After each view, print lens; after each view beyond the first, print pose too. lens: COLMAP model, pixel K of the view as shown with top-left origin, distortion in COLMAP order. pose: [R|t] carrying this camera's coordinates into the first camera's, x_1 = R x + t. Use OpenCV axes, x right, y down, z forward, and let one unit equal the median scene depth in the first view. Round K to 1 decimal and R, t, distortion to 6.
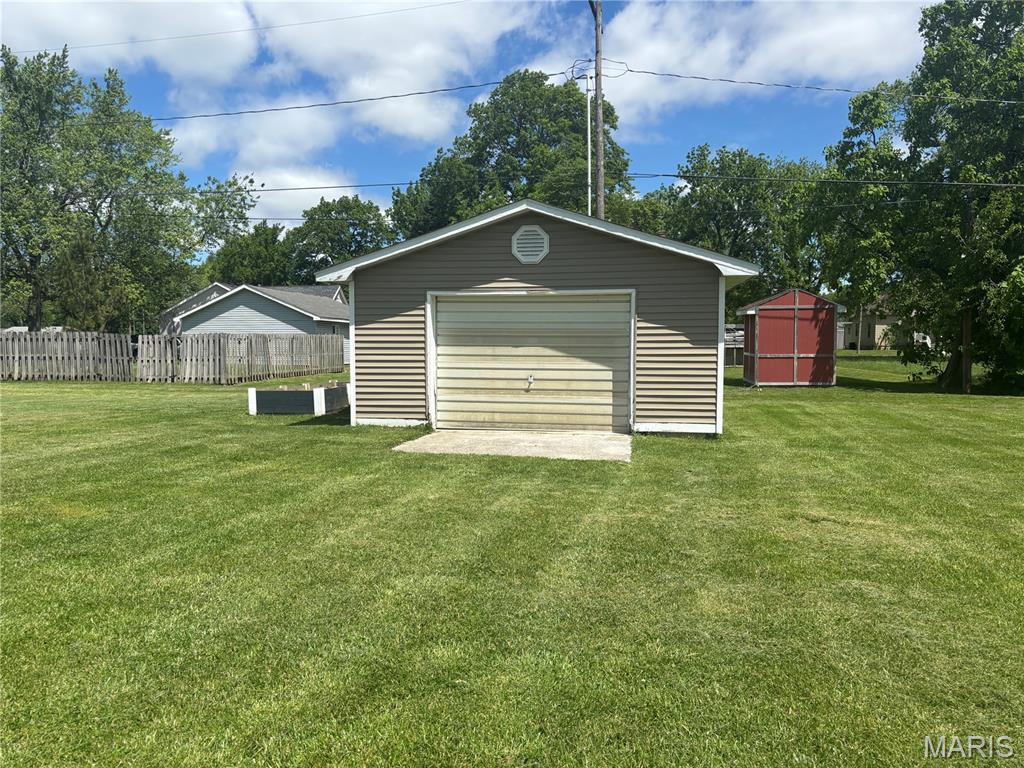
lens RADIAL K [[778.6, 0, 505.7], [0, 778.6, 385.7], [0, 0, 1]] dist [0.049478, -0.047866]
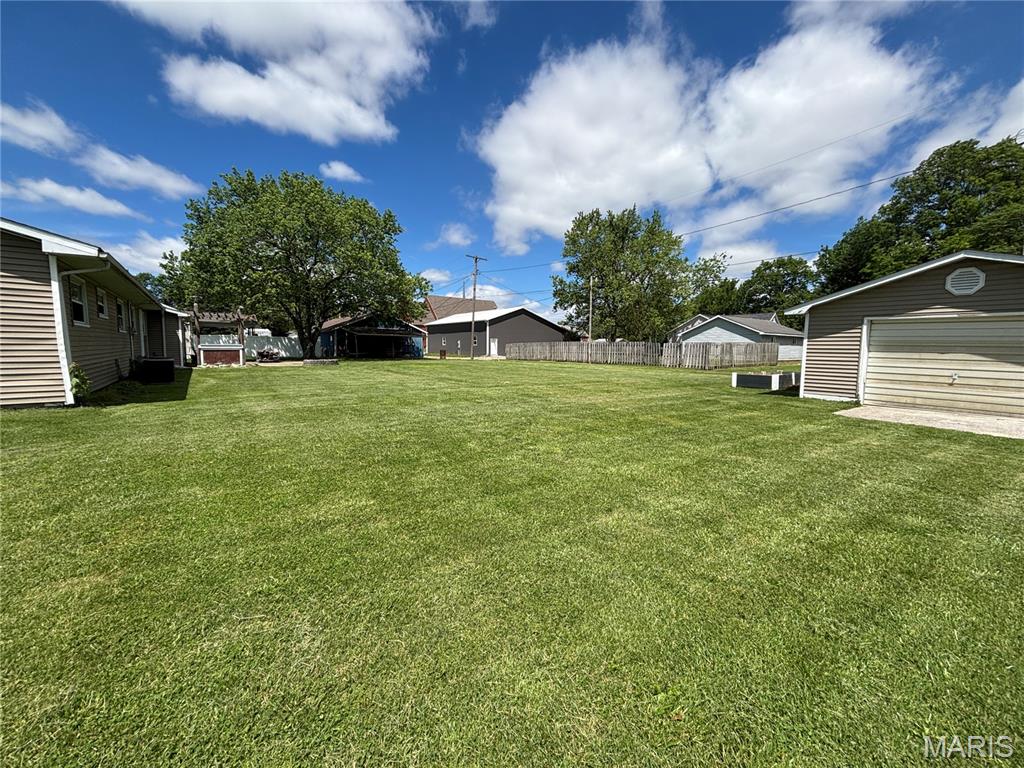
lens RADIAL K [[420.0, 0, 506.2], [0, 420.0, 381.7], [0, 0, 1]] dist [-0.002018, 0.001922]
pose [[0.724661, 0.067009, -0.685840, -0.031503], [-0.046936, 0.997749, 0.047891, 0.002189], [0.687505, -0.002514, 0.726175, -0.106861]]
